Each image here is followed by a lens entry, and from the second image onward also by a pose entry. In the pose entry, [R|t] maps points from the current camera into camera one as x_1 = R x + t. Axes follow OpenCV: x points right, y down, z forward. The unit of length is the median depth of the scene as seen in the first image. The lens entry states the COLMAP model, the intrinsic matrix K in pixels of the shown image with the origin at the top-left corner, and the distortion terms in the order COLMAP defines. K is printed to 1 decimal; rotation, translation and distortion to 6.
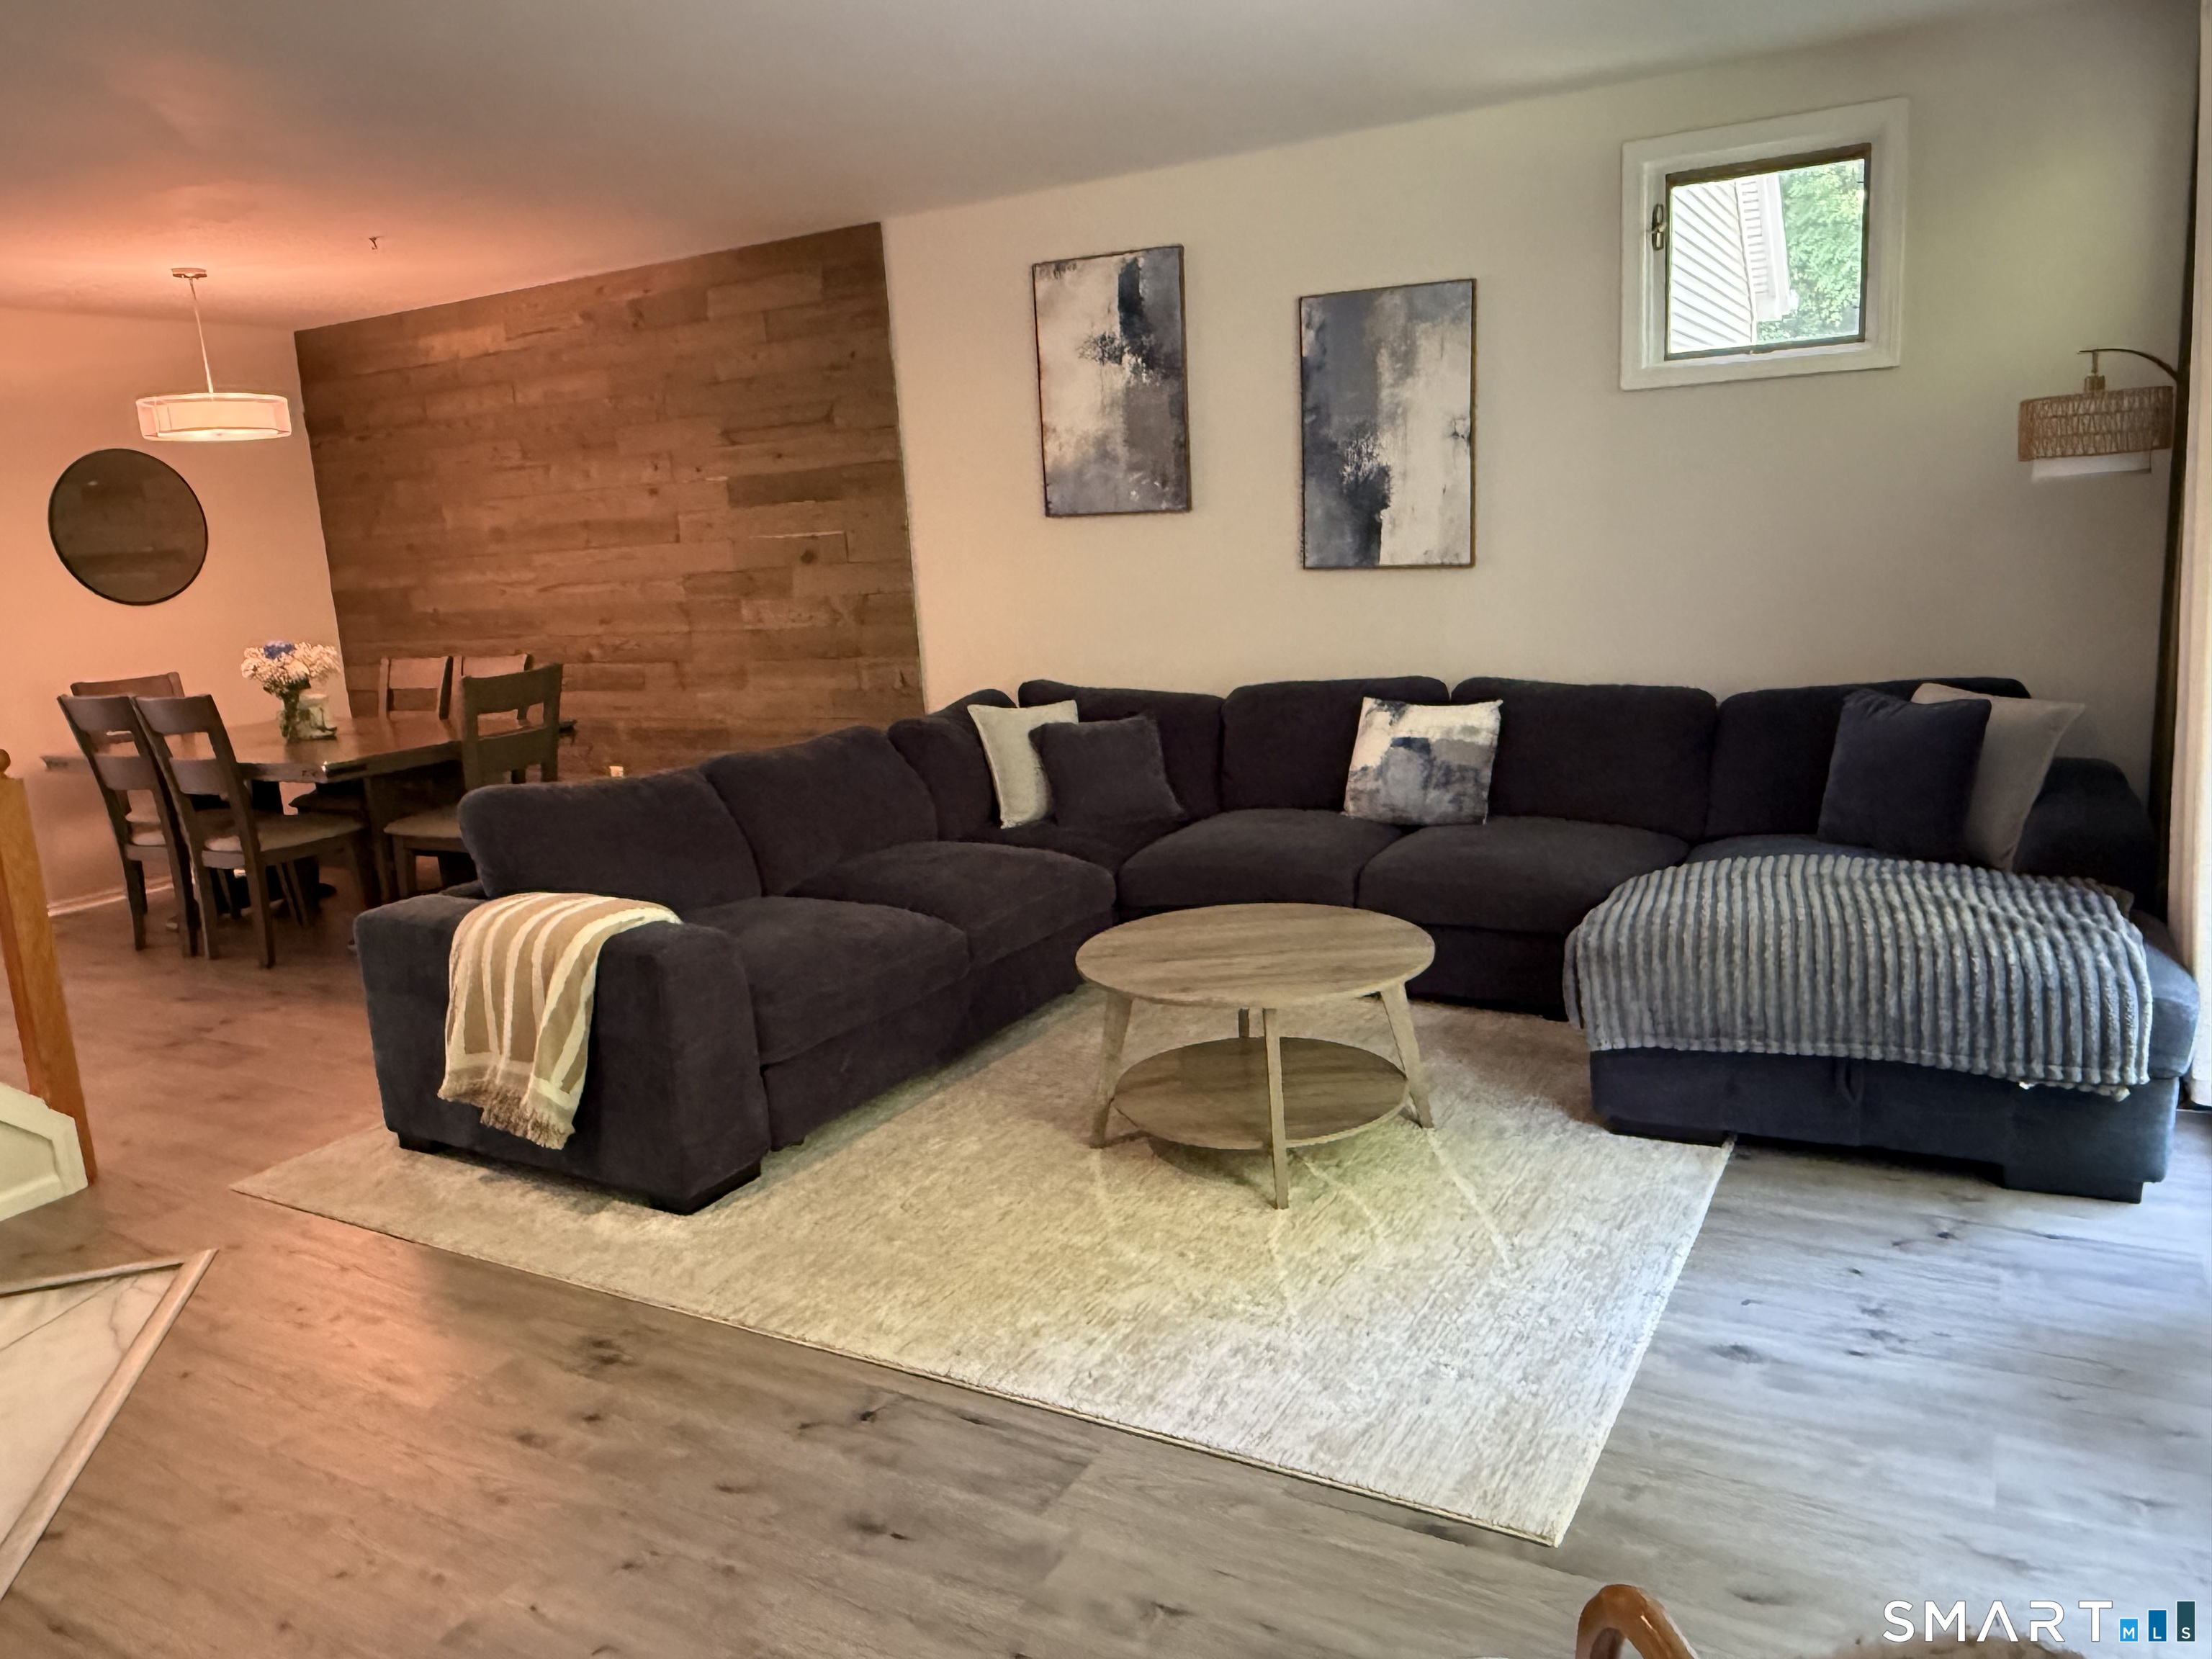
lens RADIAL K [[1572.3, 0, 1095.2], [0, 1572.3, 823.9], [0, 0, 1]] dist [0.002111, -0.004333]
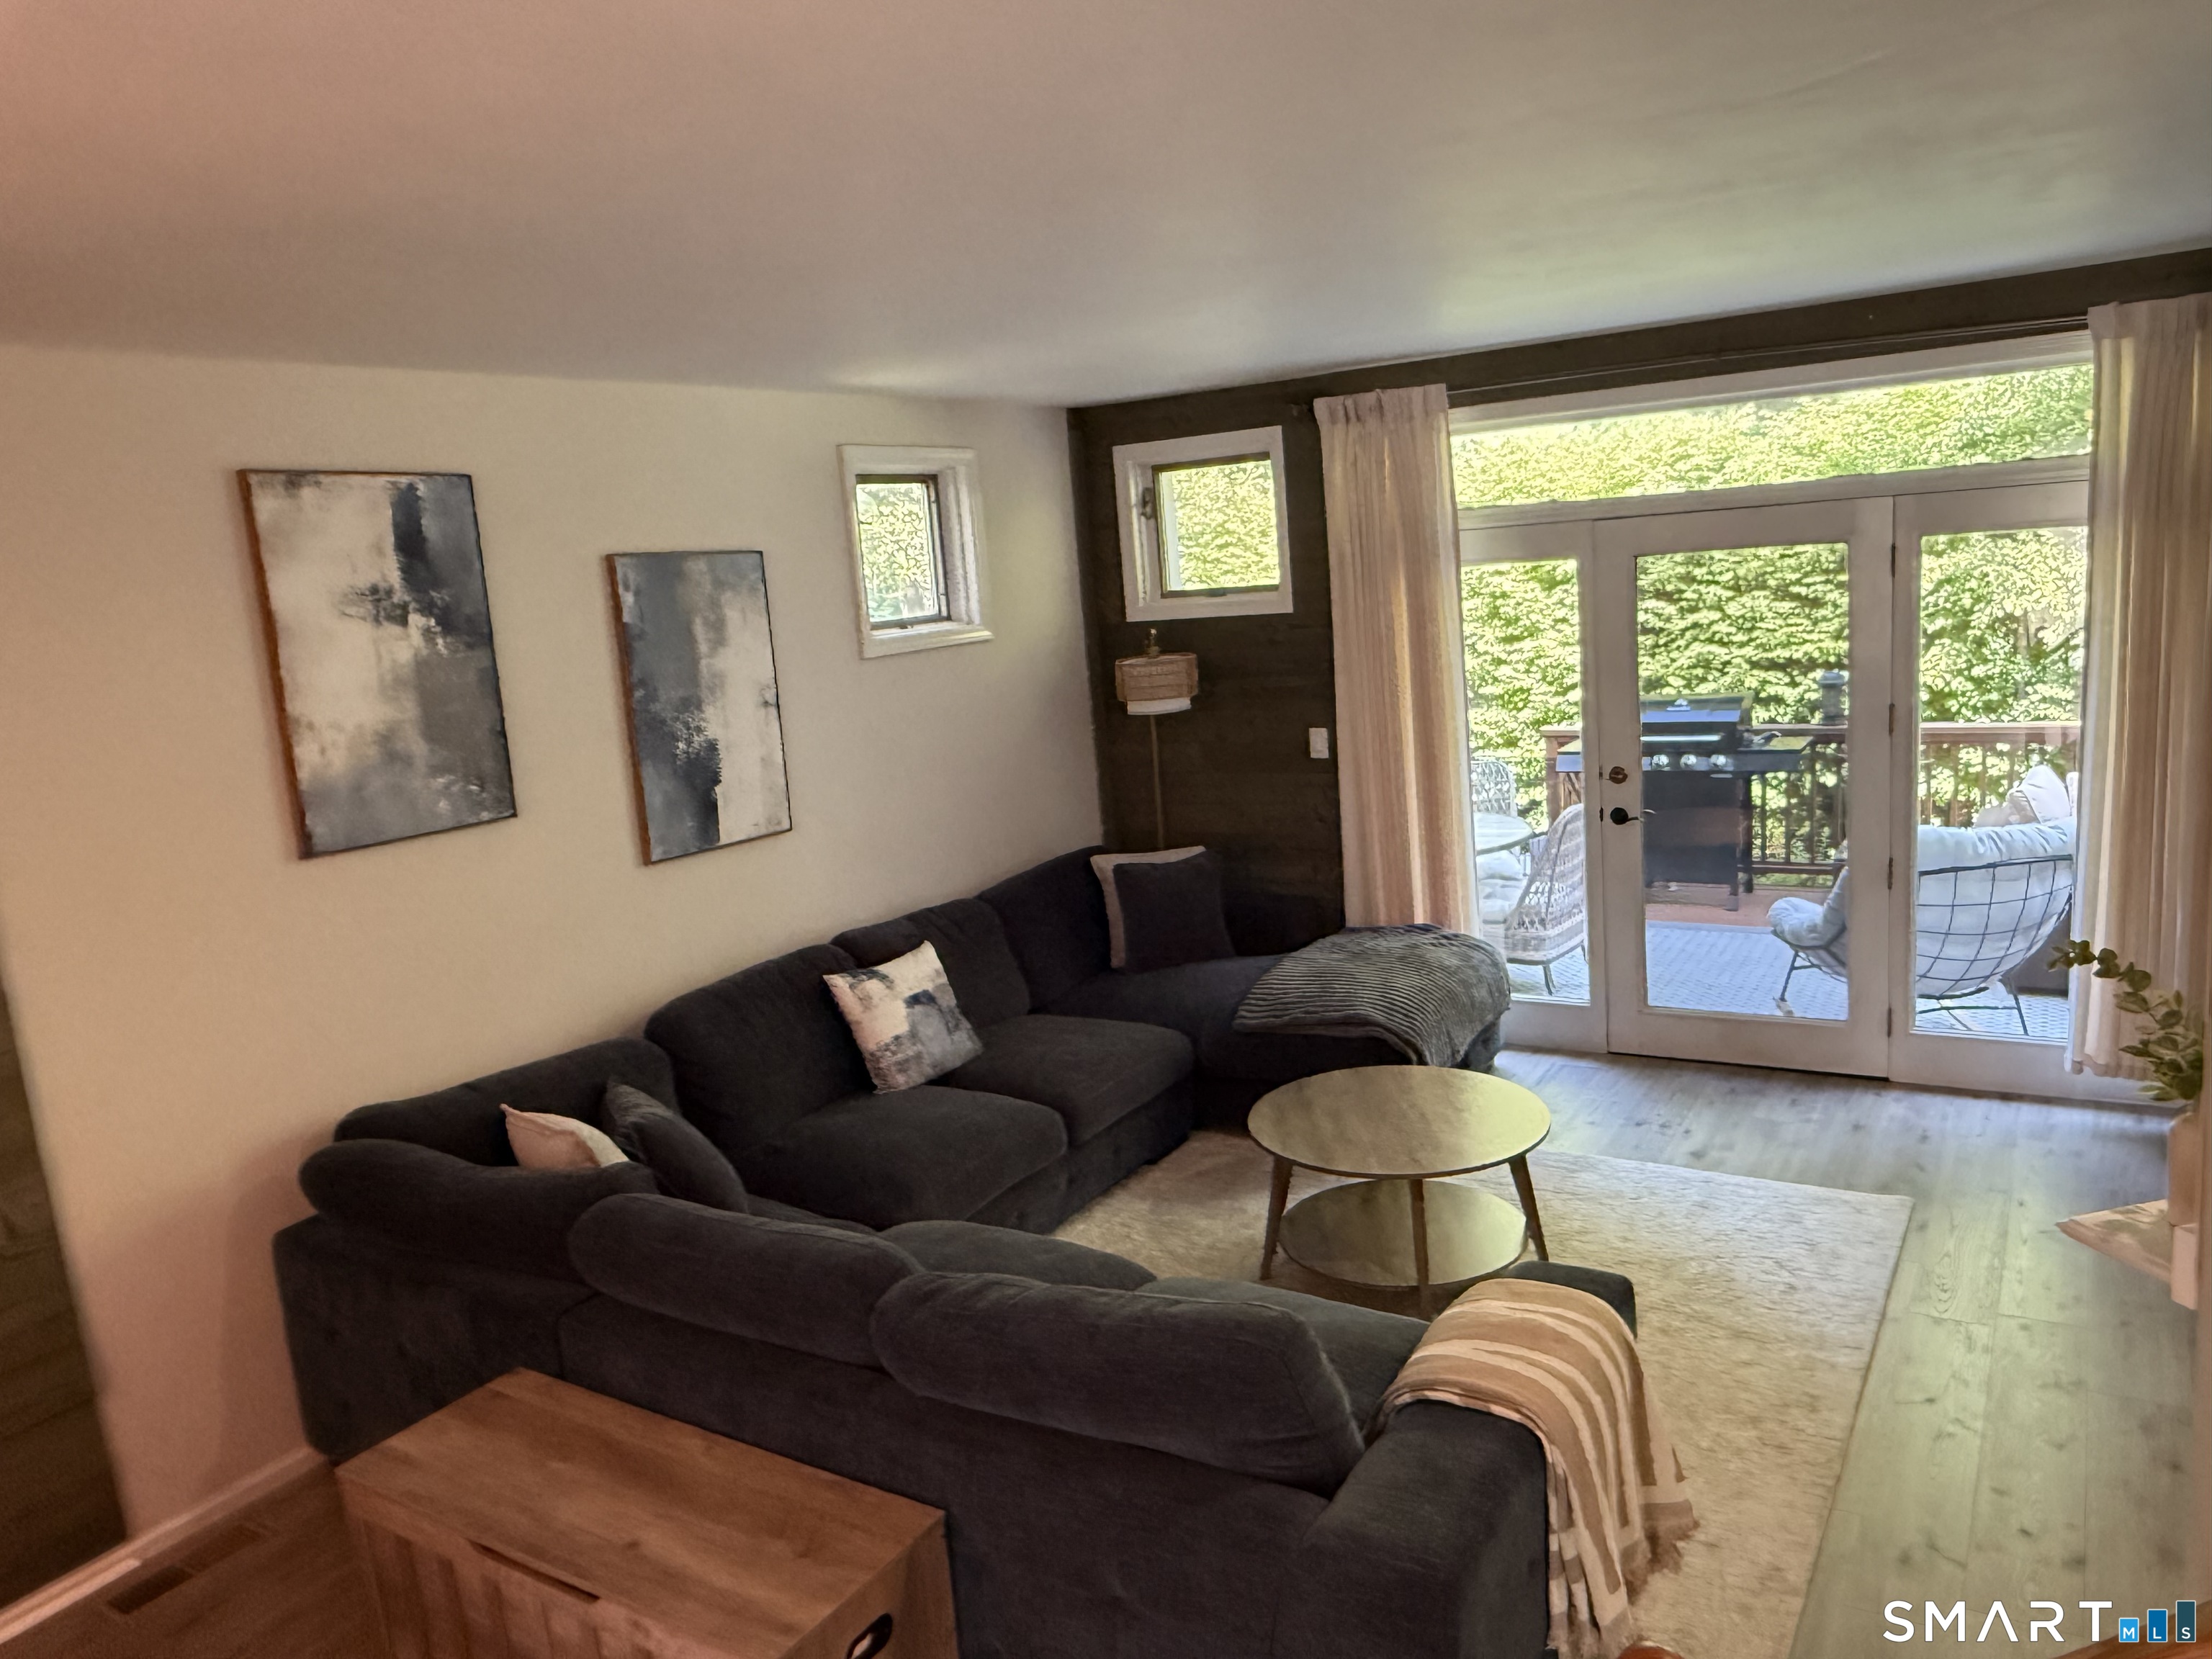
lens RADIAL K [[1572.3, 0, 1103.2], [0, 1572.3, 844.4], [0, 0, 1]] dist [0.002111, -0.004333]
pose [[0.038481, -0.128833, 0.990919, -0.677960], [0.262397, 0.958157, 0.114384, -0.199950], [-0.964192, 0.255613, 0.070676, 0.681095]]
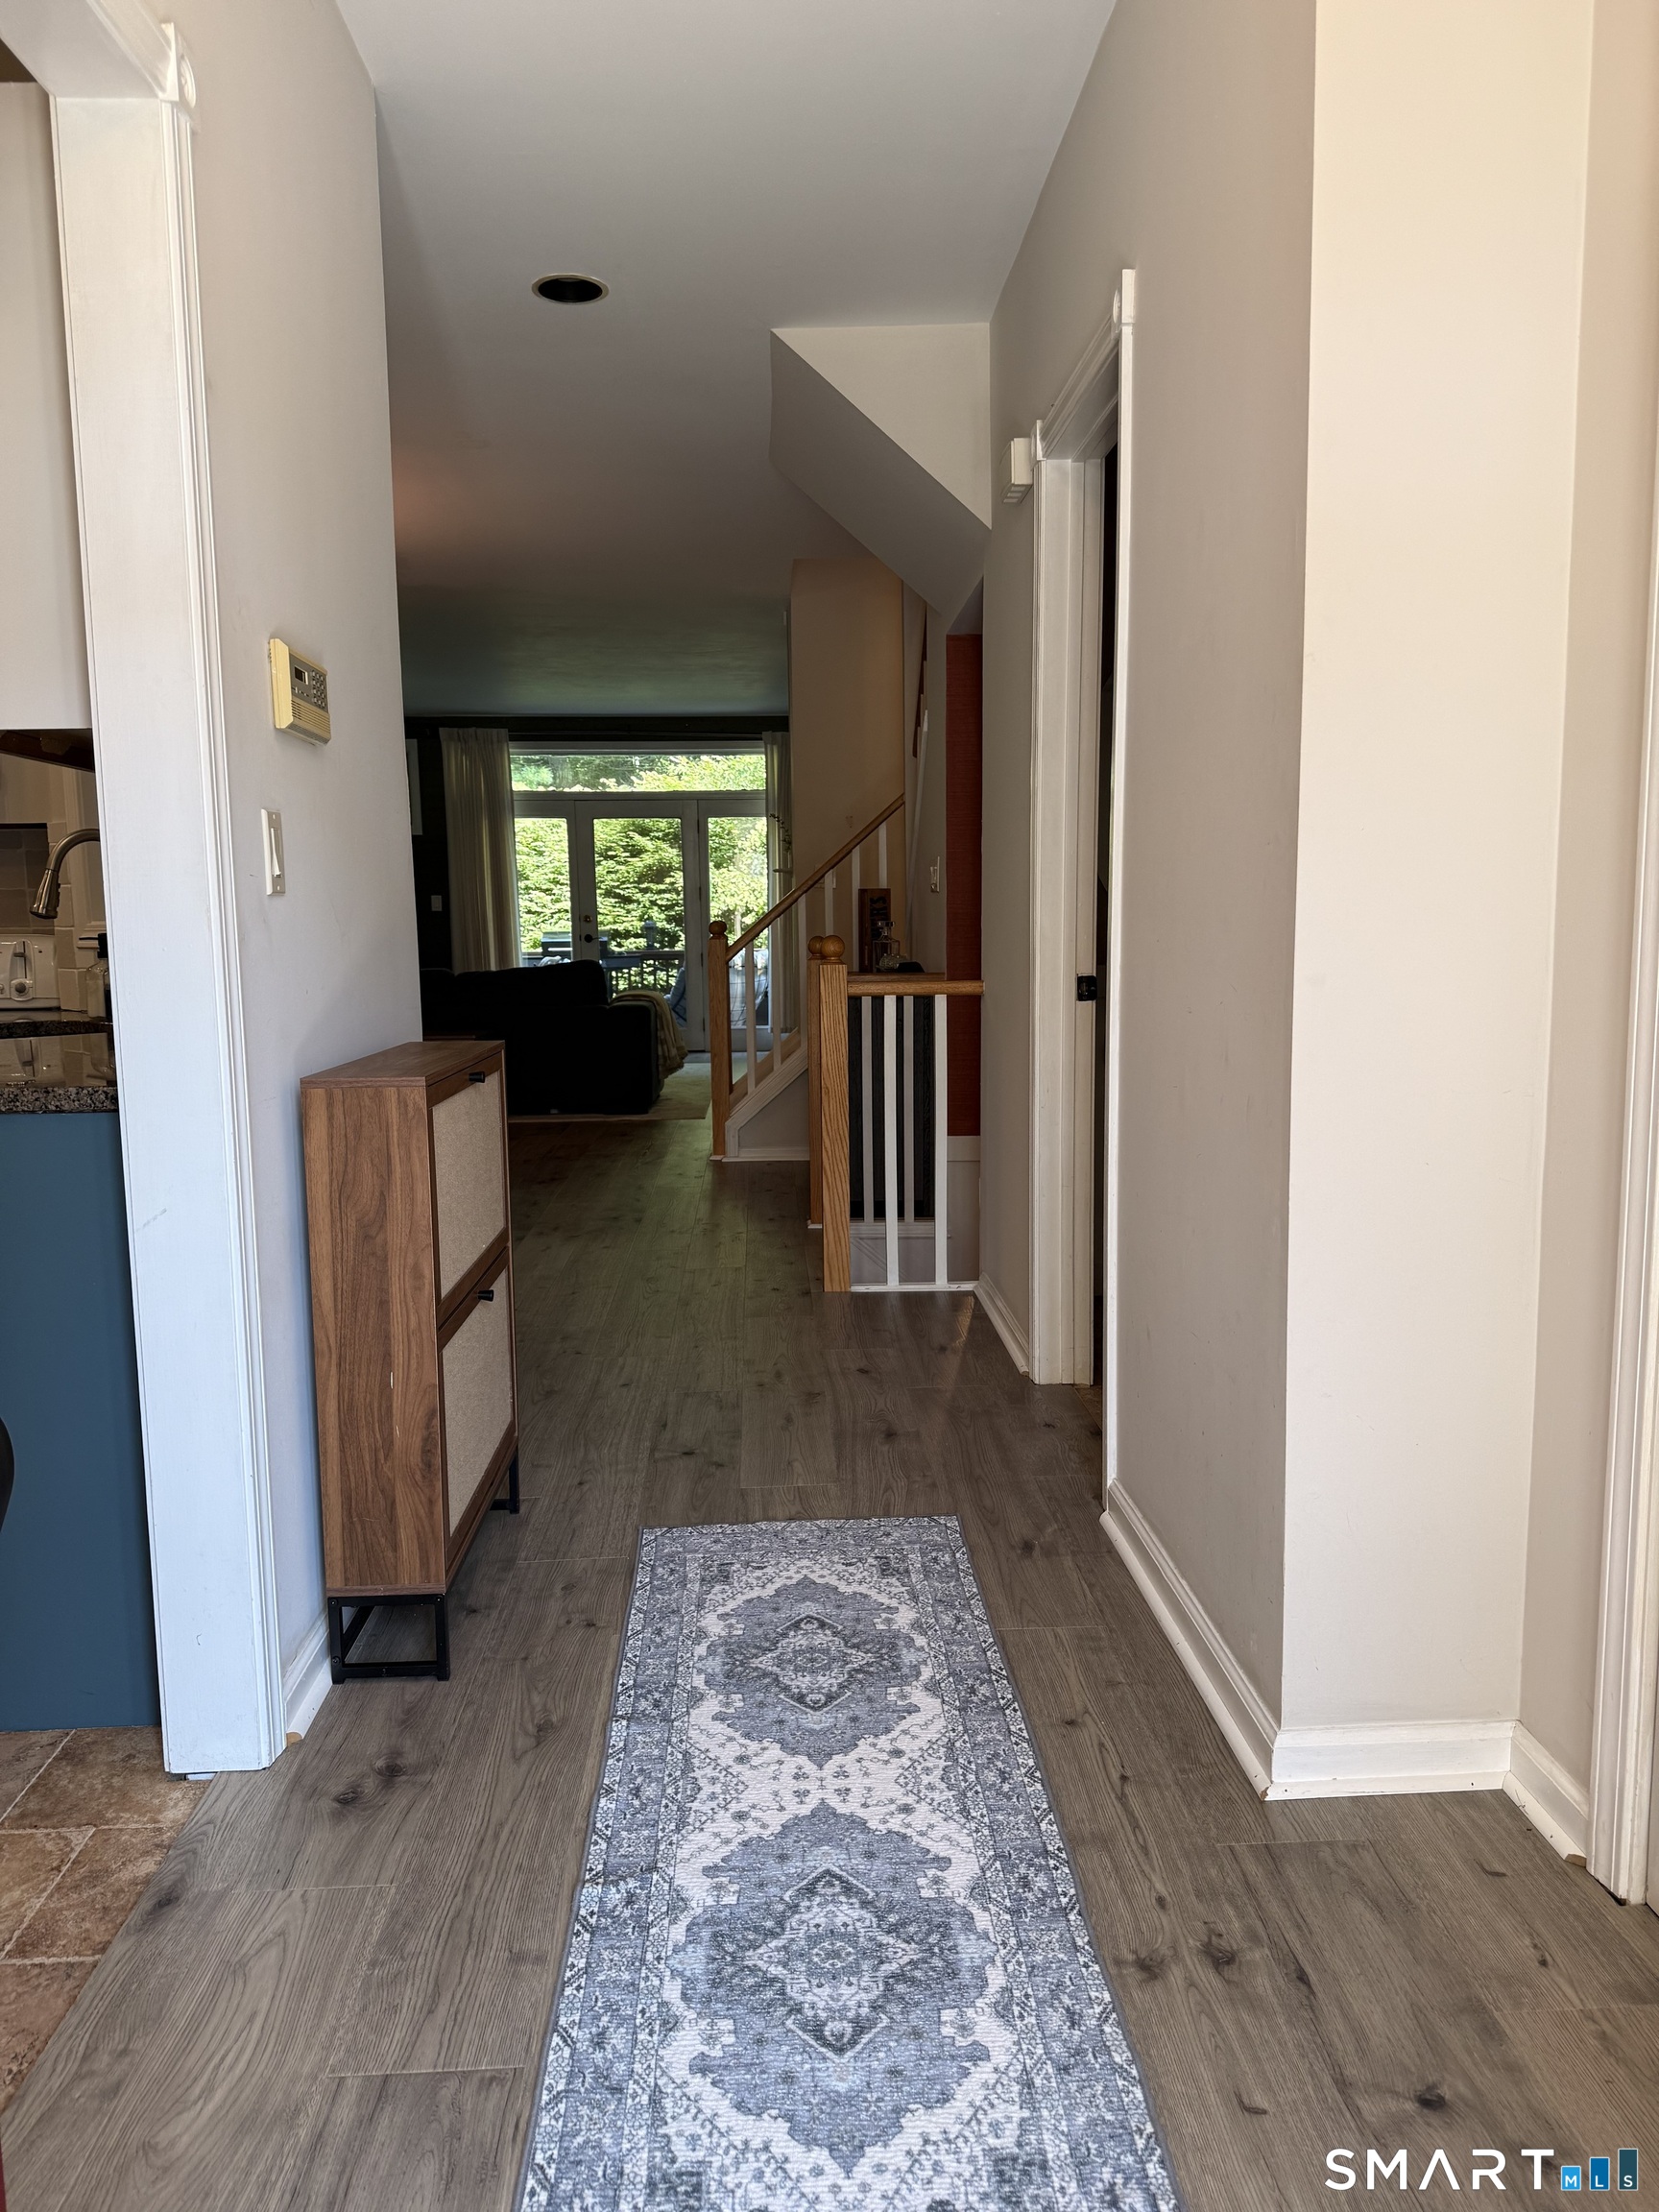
lens RADIAL K [[1572.3, 0, 827.8], [0, 1572.3, 1100.0], [0, 0, 1]] dist [0.002111, -0.004333]
pose [[-0.534537, -0.037119, 0.844330, -1.659802], [0.198943, 0.965436, 0.168392, -0.098936], [-0.821396, 0.257985, -0.508677, 1.311812]]
